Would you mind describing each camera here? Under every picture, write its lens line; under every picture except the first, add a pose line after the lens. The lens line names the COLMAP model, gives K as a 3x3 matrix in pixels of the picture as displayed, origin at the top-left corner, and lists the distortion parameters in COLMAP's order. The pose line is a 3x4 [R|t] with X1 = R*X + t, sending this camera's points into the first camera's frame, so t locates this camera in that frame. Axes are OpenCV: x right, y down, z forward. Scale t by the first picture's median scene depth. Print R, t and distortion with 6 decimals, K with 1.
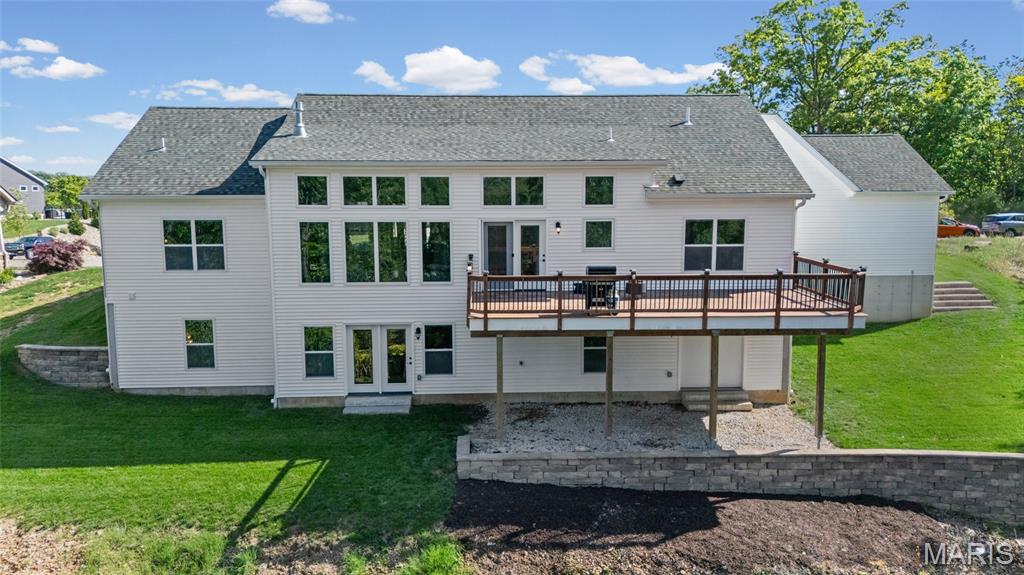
lens RADIAL K [[755.2, 0, 512.0], [0, 755.2, 287.5], [0, 0, 1]] dist [0.071064, -0.065345]
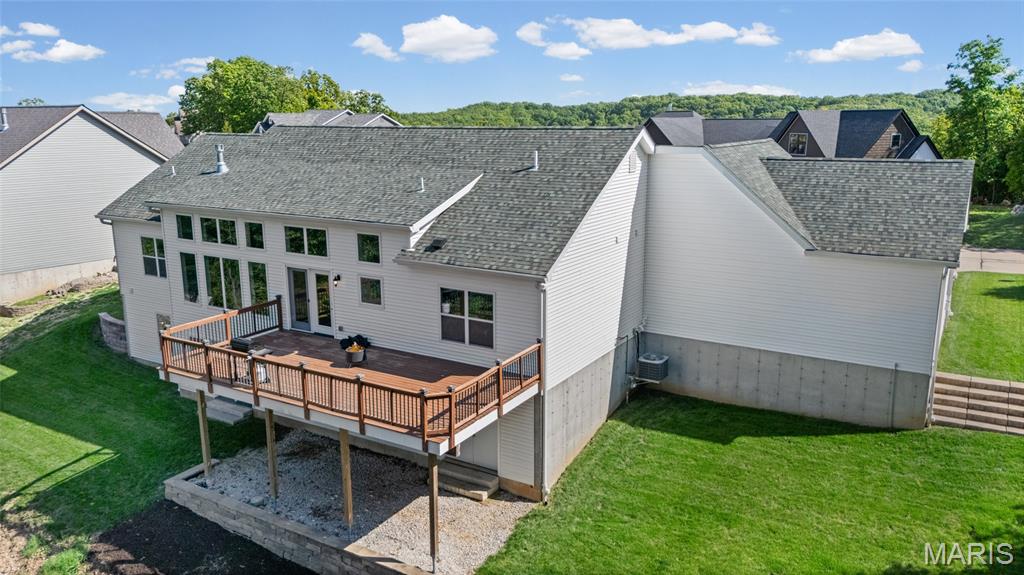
lens RADIAL K [[755.2, 0, 512.0], [0, 755.2, 287.5], [0, 0, 1]] dist [0.071064, -0.065345]
pose [[0.832315, 0.121310, -0.540865, 0.817825], [-0.069281, 0.990873, 0.115629, -0.205394], [0.549956, -0.058768, 0.833124, 0.270516]]
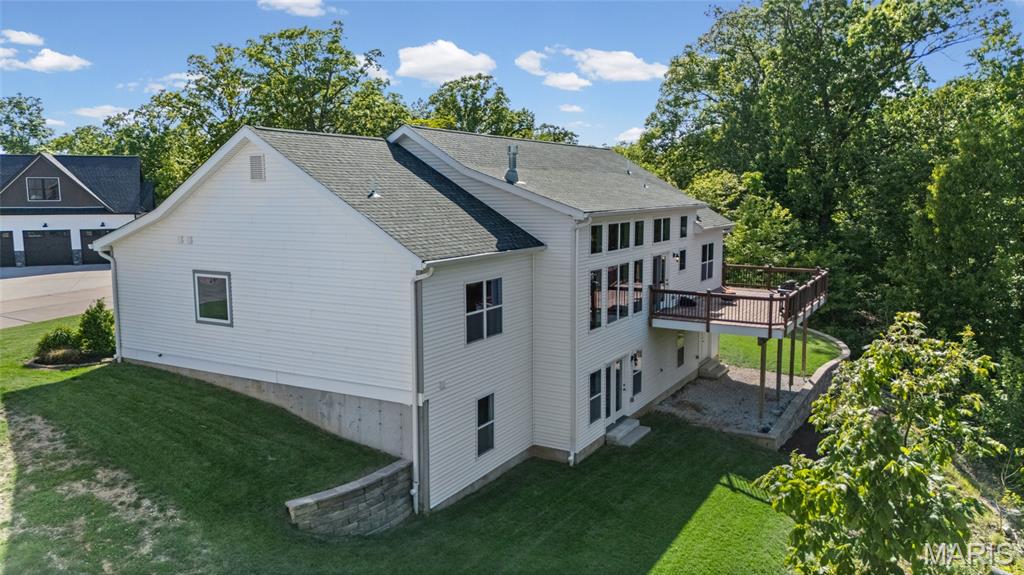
lens RADIAL K [[755.2, 0, 512.0], [0, 755.2, 287.5], [0, 0, 1]] dist [0.071064, -0.065345]
pose [[0.532466, -0.106165, 0.839767, -1.160032], [0.107210, 0.992572, 0.057505, -0.131693], [-0.839634, 0.059412, 0.539893, 0.545188]]
